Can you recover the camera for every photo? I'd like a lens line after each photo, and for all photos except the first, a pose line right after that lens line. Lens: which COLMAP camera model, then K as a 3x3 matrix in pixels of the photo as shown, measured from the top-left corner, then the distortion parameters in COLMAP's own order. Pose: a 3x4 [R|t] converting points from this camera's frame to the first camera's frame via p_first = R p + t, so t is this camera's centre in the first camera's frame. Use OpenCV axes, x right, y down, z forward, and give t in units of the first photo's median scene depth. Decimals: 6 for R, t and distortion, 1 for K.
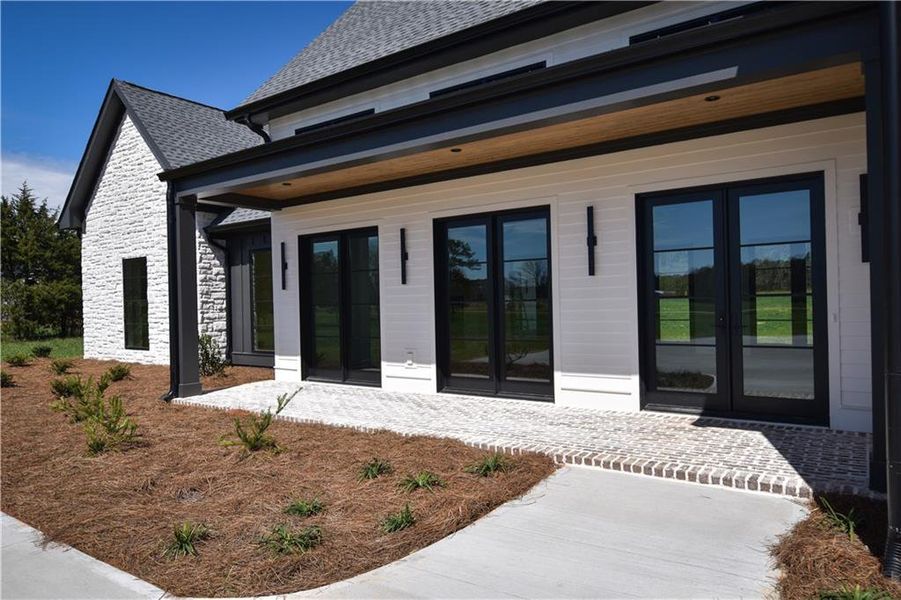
lens RADIAL K [[603.5, 0, 454.0], [0, 603.5, 307.6], [0, 0, 1]] dist [0.004486, -0.005710]
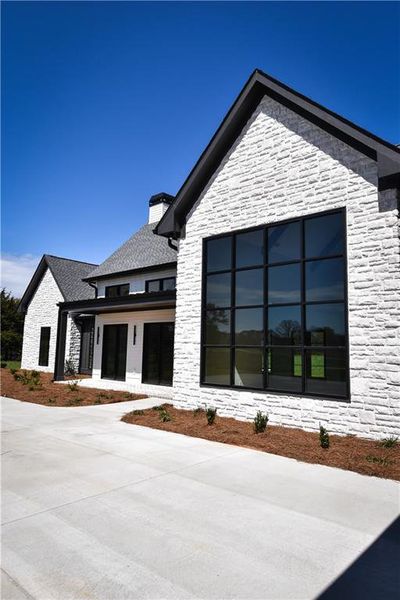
lens RADIAL K [[401.9, 0, 201.3], [0, 401.9, 295.9], [0, 0, 1]] dist [0.004486, -0.005710]
pose [[0.992869, 0.026025, -0.116333, 0.289877], [-0.041903, 0.989795, -0.136200, -0.014659], [0.111601, 0.140104, 0.983827, -0.565669]]
